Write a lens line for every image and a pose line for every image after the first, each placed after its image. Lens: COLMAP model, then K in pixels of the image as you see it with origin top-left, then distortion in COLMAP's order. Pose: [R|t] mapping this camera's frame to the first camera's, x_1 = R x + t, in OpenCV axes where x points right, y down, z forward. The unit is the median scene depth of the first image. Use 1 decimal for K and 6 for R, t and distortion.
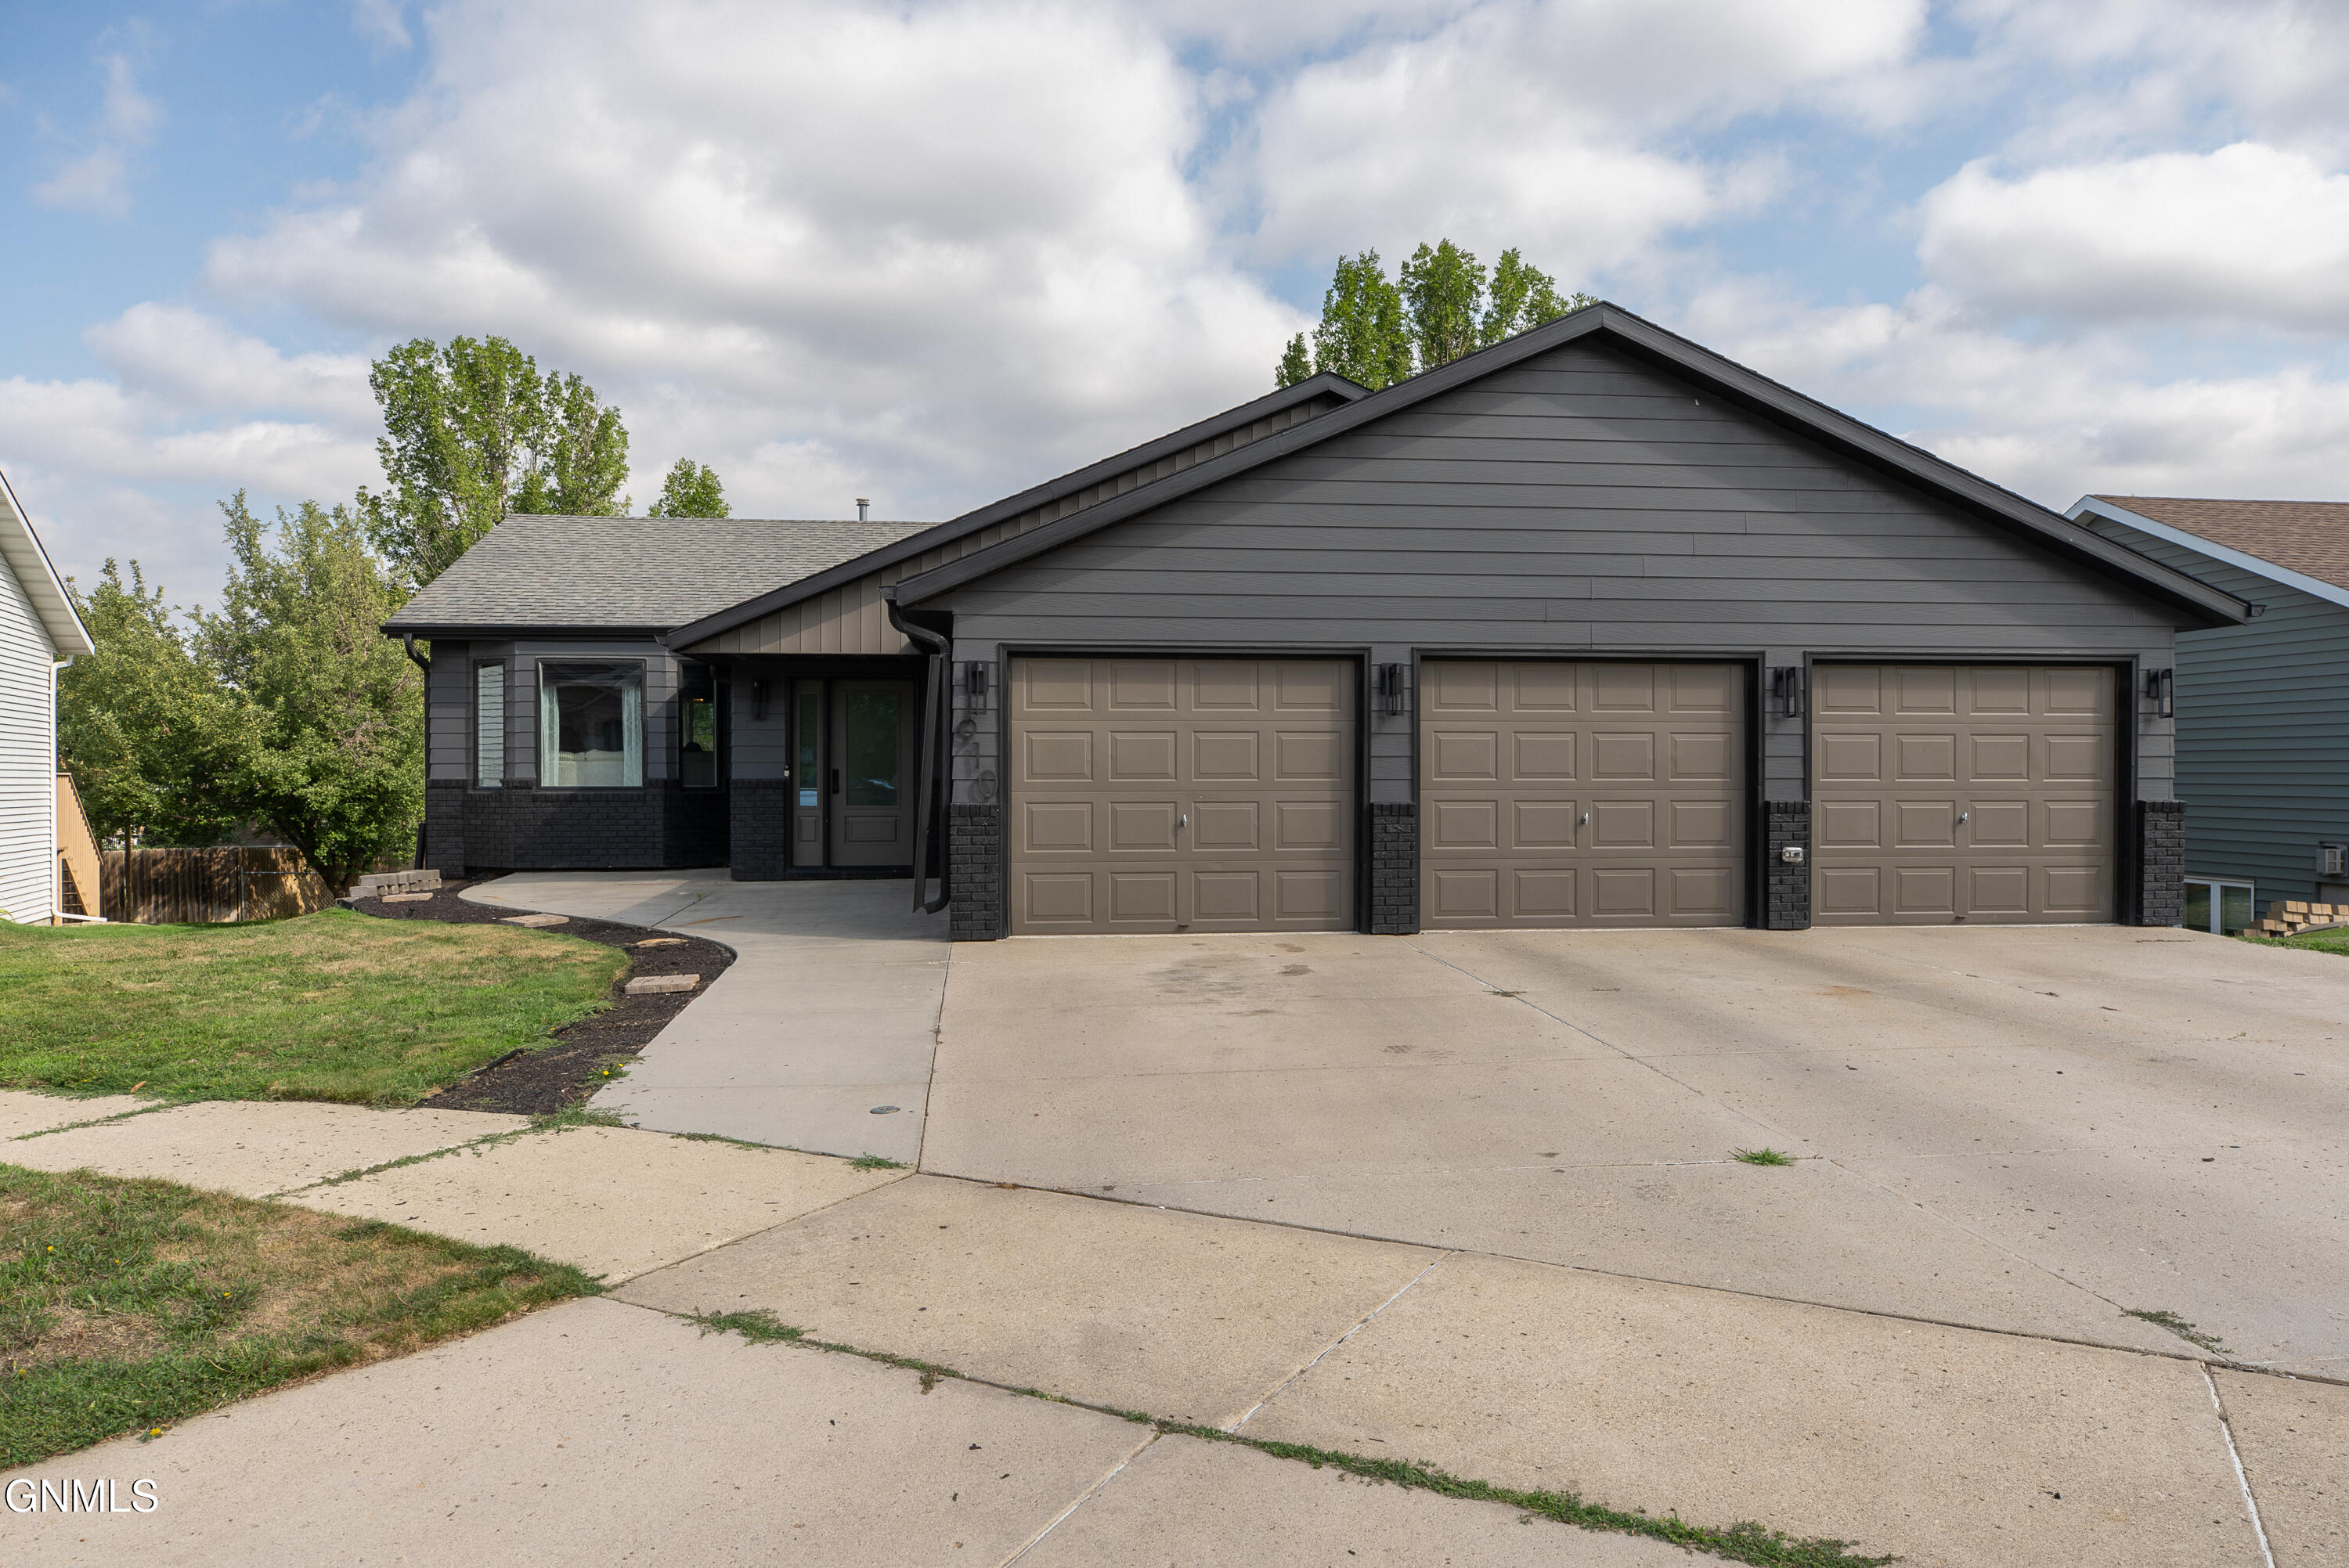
lens RADIAL K [[1659.7, 0, 1173.3], [0, 1659.7, 784.7], [0, 0, 1]] dist [0.004097, 0.008035]
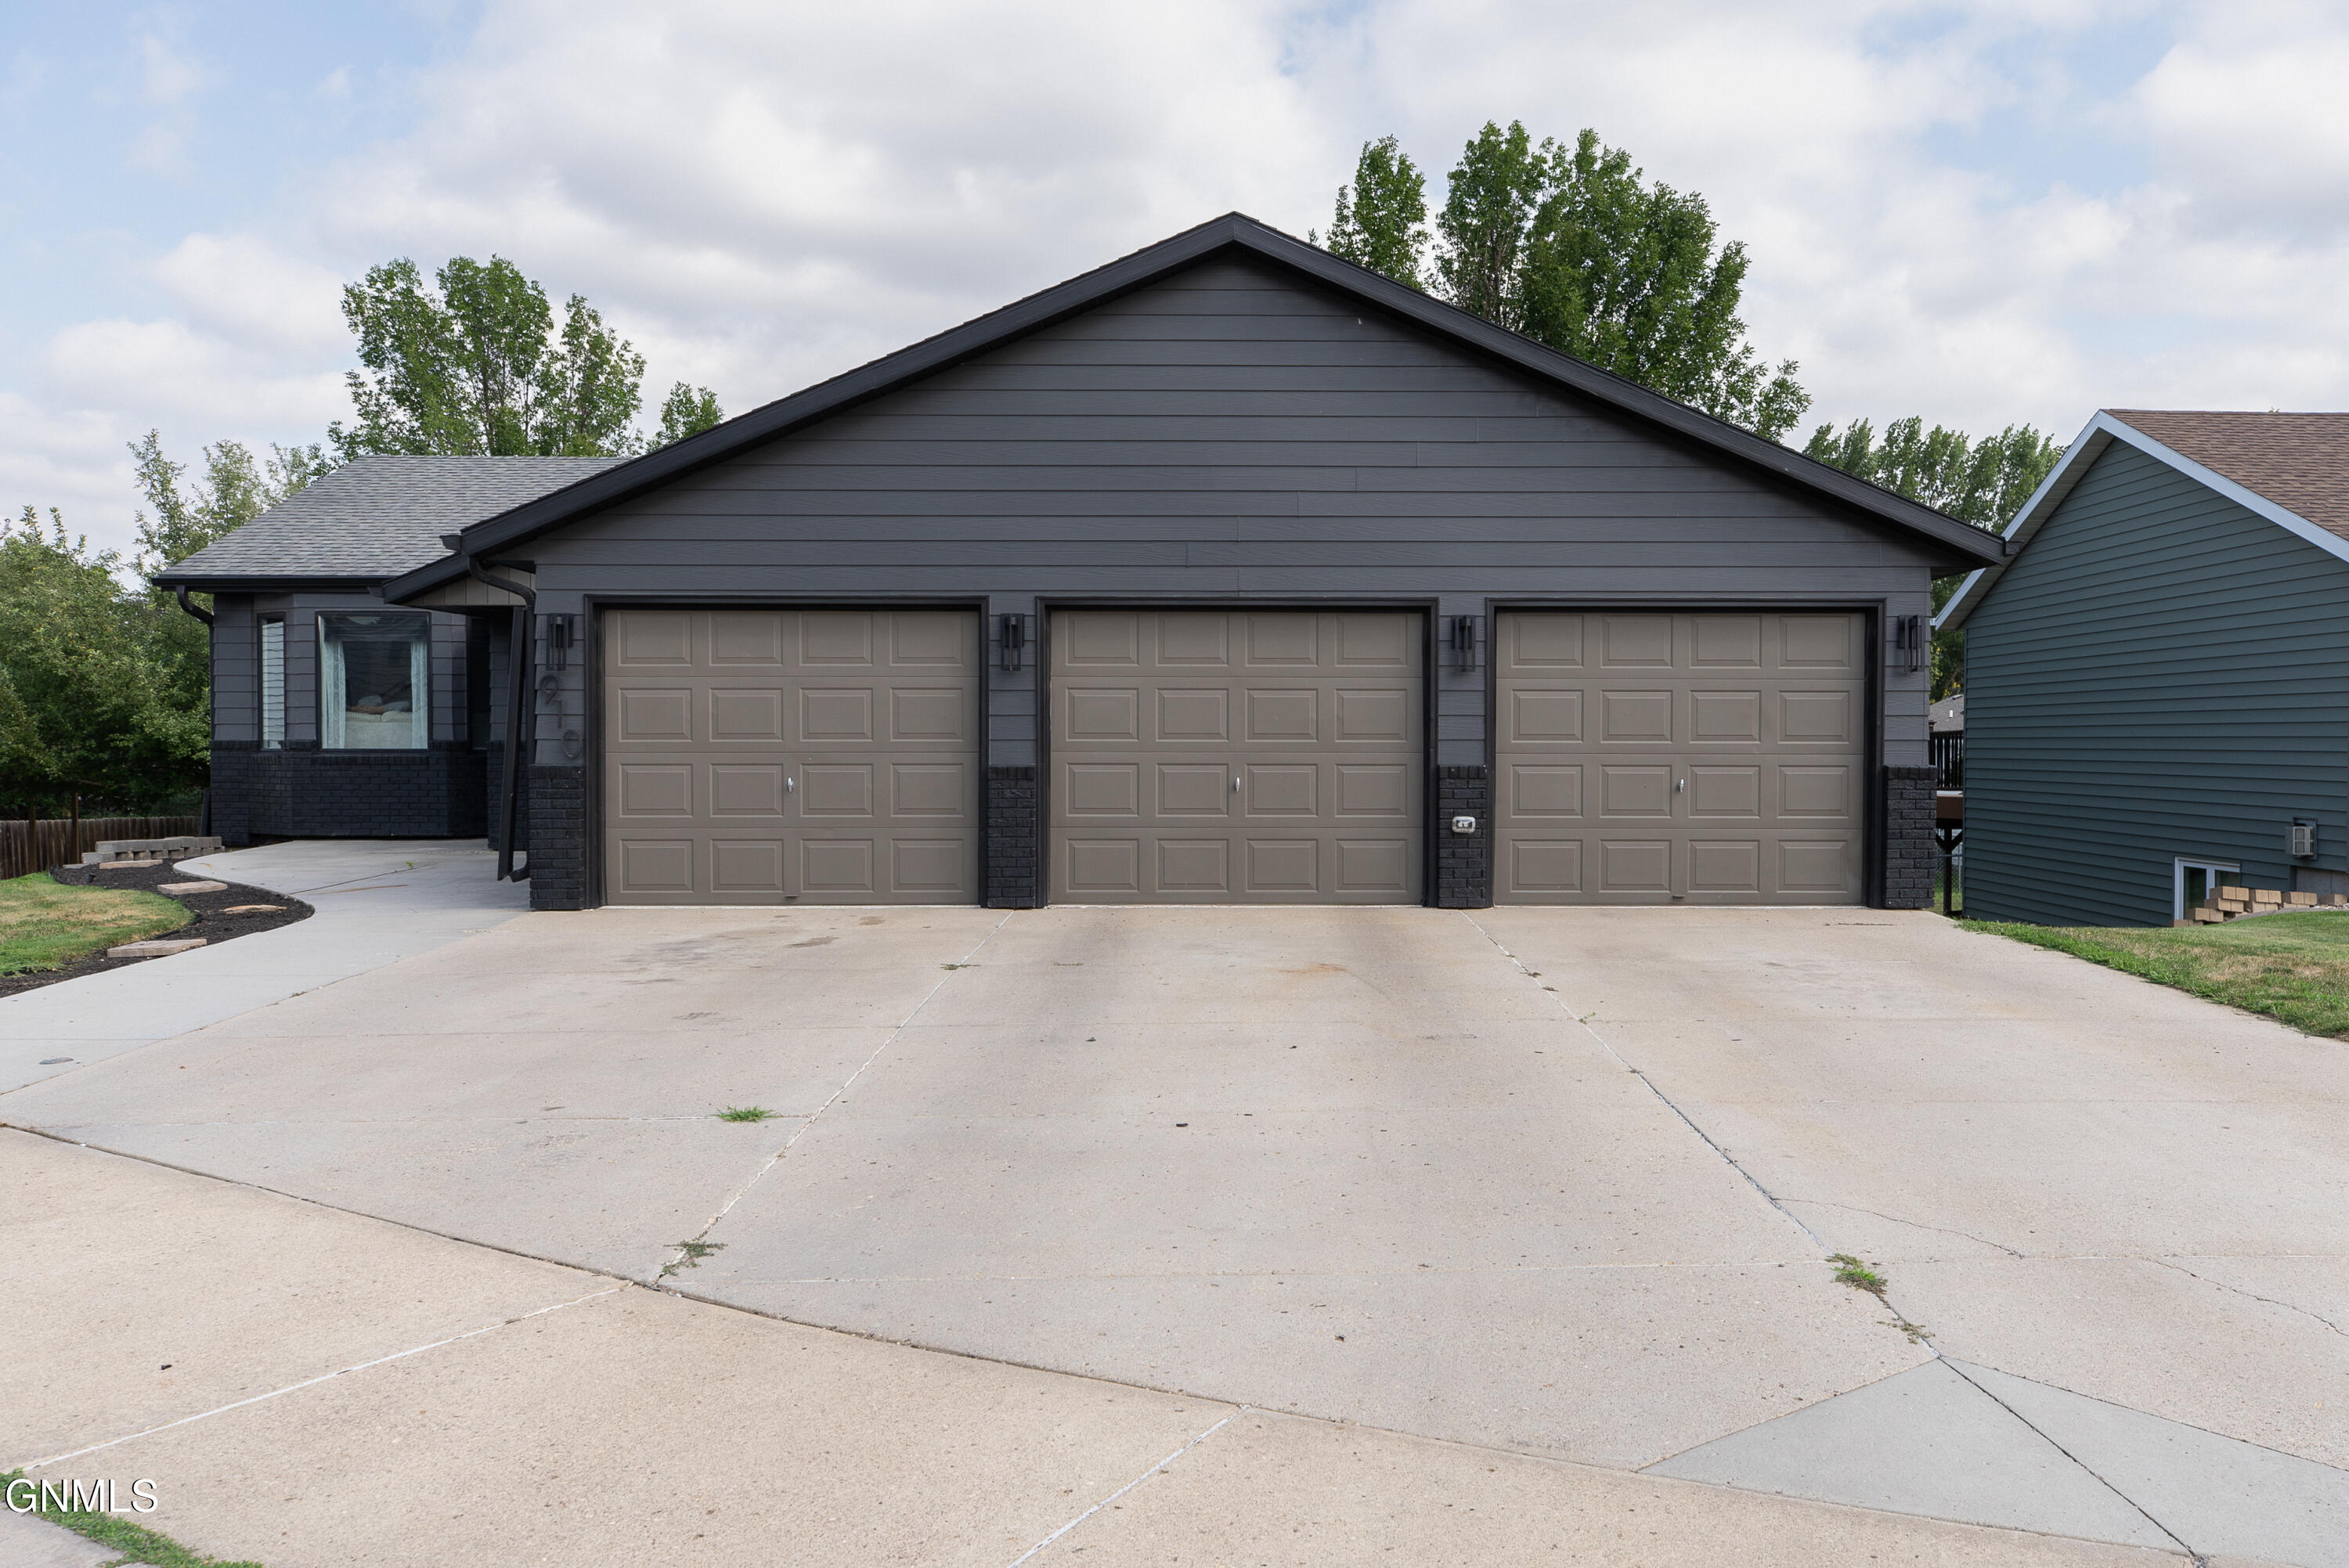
lens RADIAL K [[1922.0, 0, 1176.6], [0, 1922.0, 787.9], [0, 0, 1]] dist [0.013599, 0.007931]
pose [[0.994860, 0.004118, -0.101180, 0.311479], [-0.002287, 0.999832, 0.018207, 0.003453], [0.101238, -0.017882, 0.994701, -0.048425]]
